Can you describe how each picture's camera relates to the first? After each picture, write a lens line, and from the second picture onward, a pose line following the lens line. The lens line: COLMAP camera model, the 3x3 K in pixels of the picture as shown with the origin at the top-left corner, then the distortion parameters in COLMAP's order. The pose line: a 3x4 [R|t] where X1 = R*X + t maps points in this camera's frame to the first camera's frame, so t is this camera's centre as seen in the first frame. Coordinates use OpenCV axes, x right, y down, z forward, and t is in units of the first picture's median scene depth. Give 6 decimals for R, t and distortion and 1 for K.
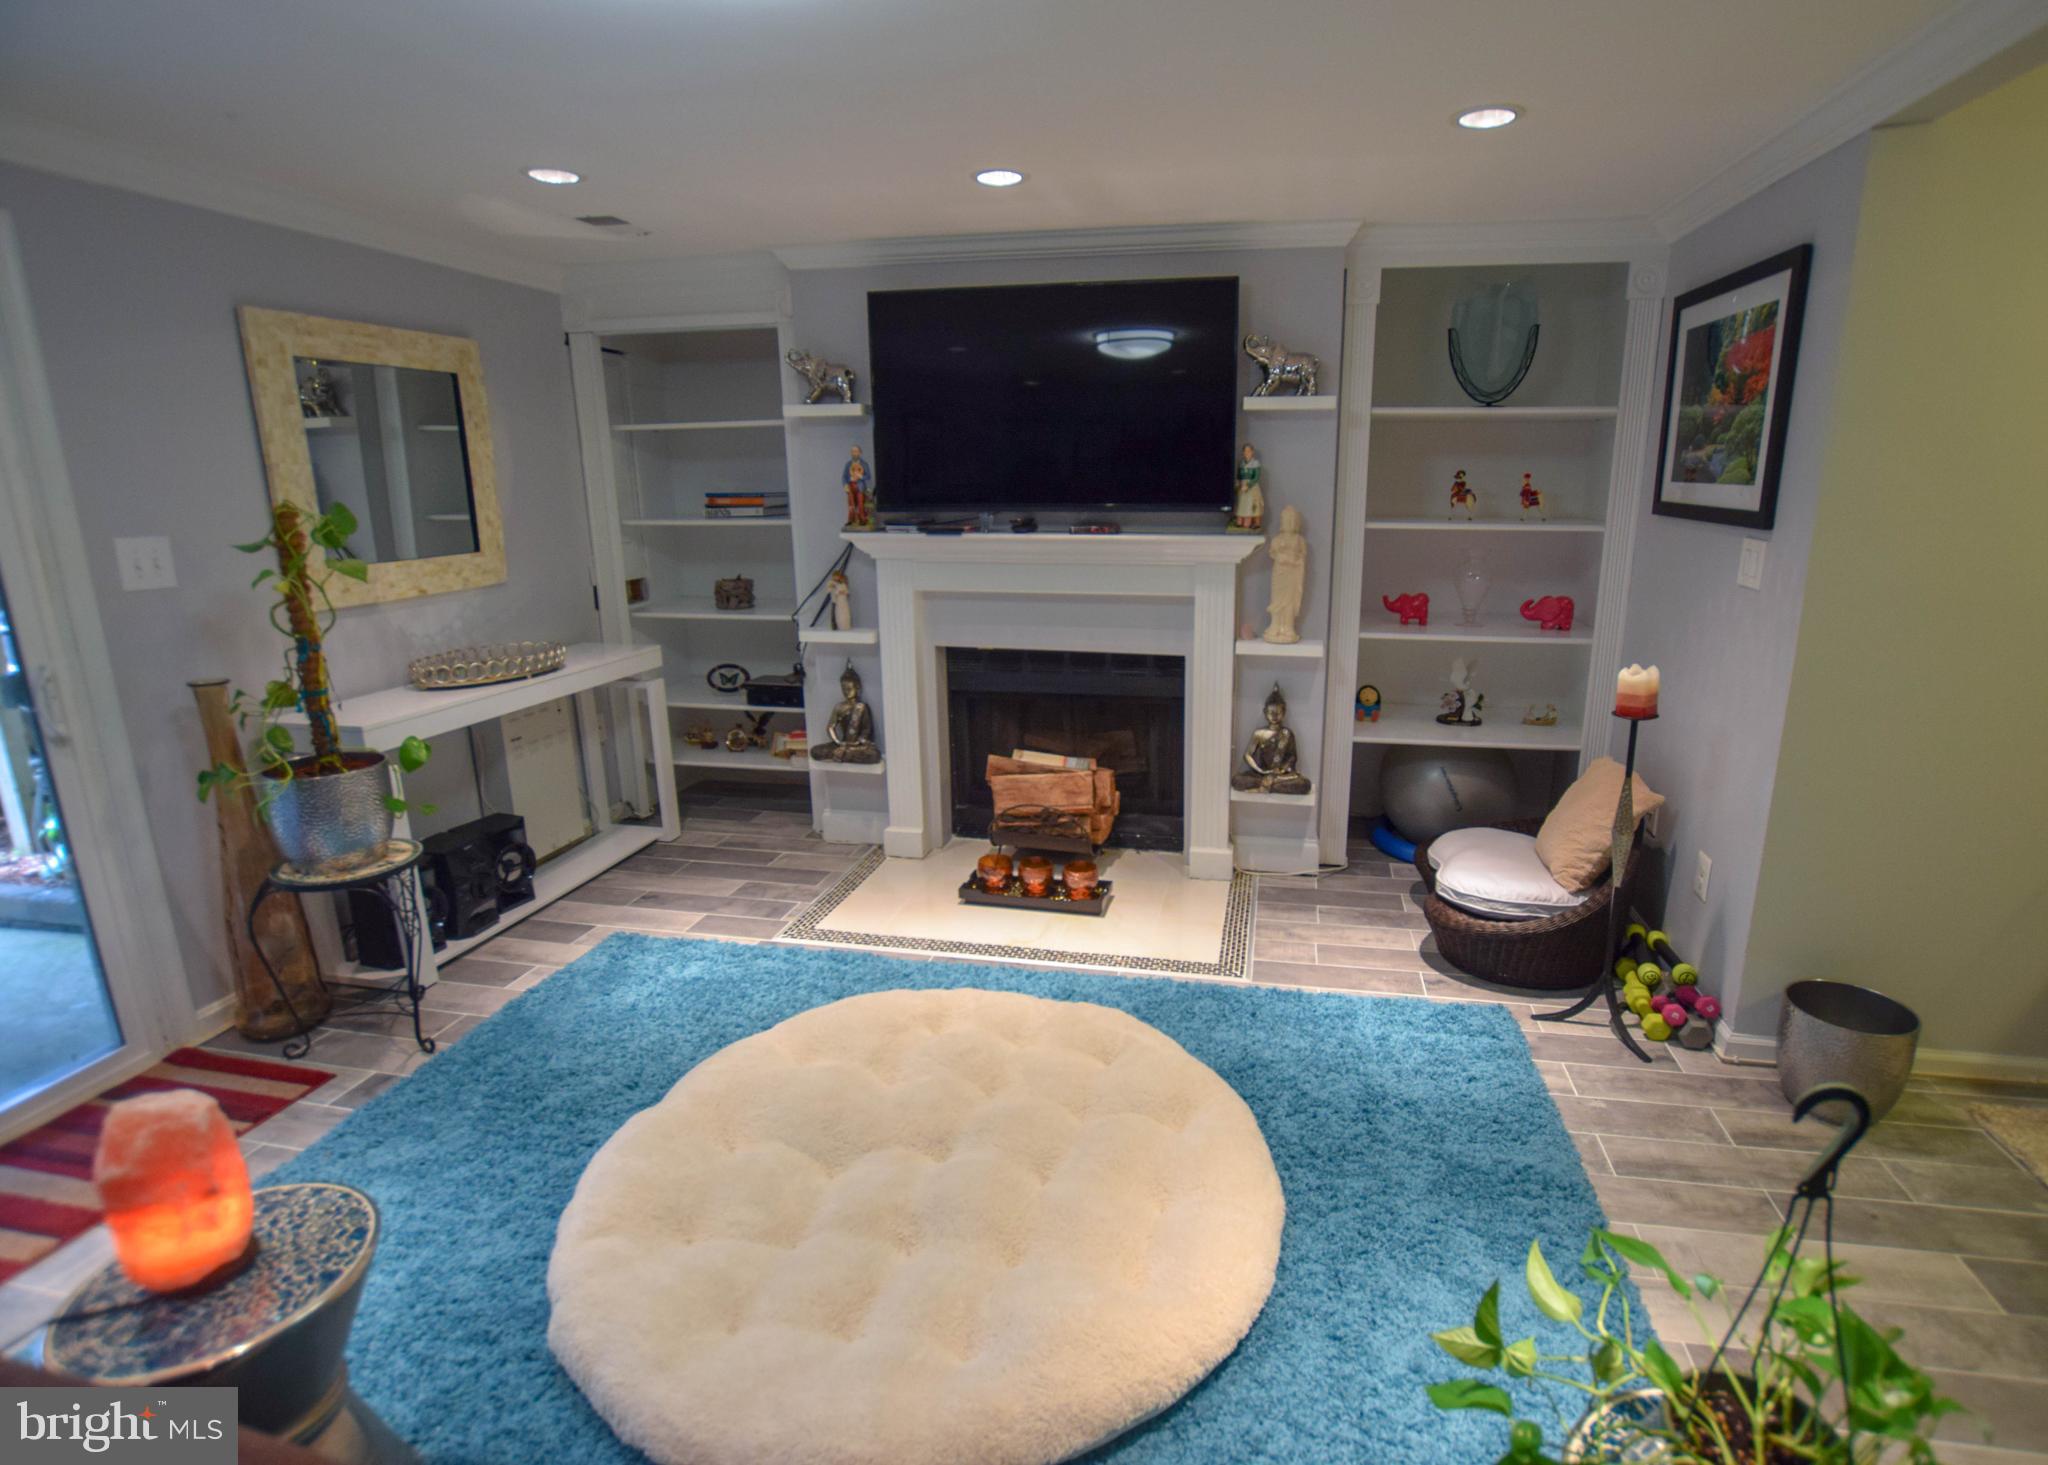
lens RADIAL K [[976.7, 0, 1095.2], [0, 976.7, 723.5], [0, 0, 1]] dist [-0.035875, 0.005215]
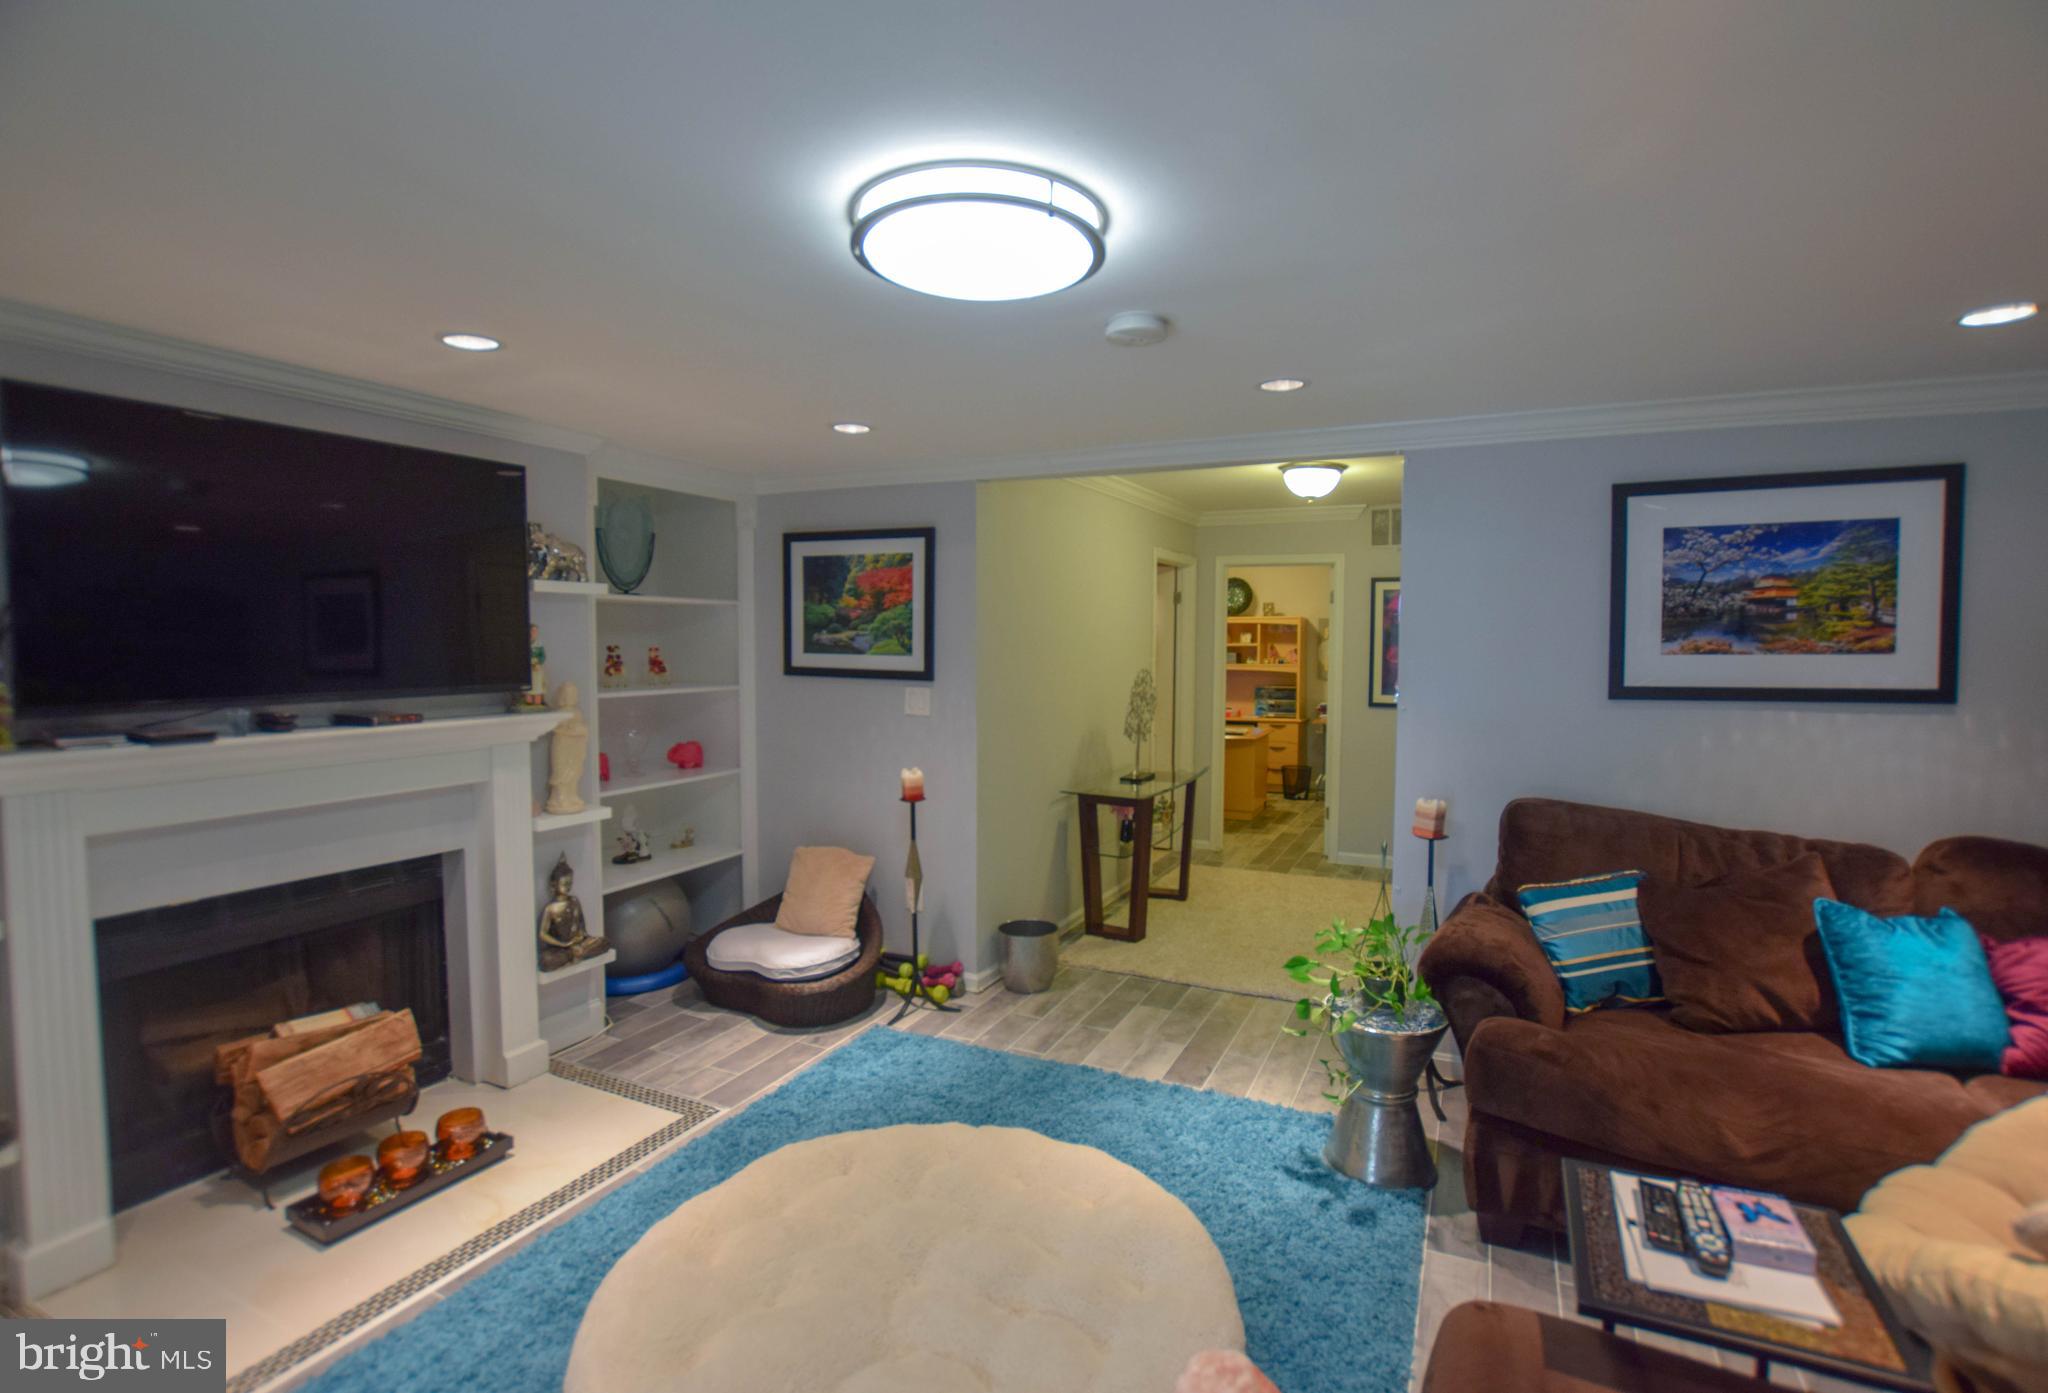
lens RADIAL K [[936.3, 0, 1019.1], [0, 936.3, 691.0], [0, 0, 1]] dist [-0.025289, 0.000265]
pose [[0.289736, -0.052168, 0.955684, -0.634965], [0.231835, 0.972603, -0.017195, -0.084976], [-0.928604, 0.226543, 0.293893, 0.257454]]
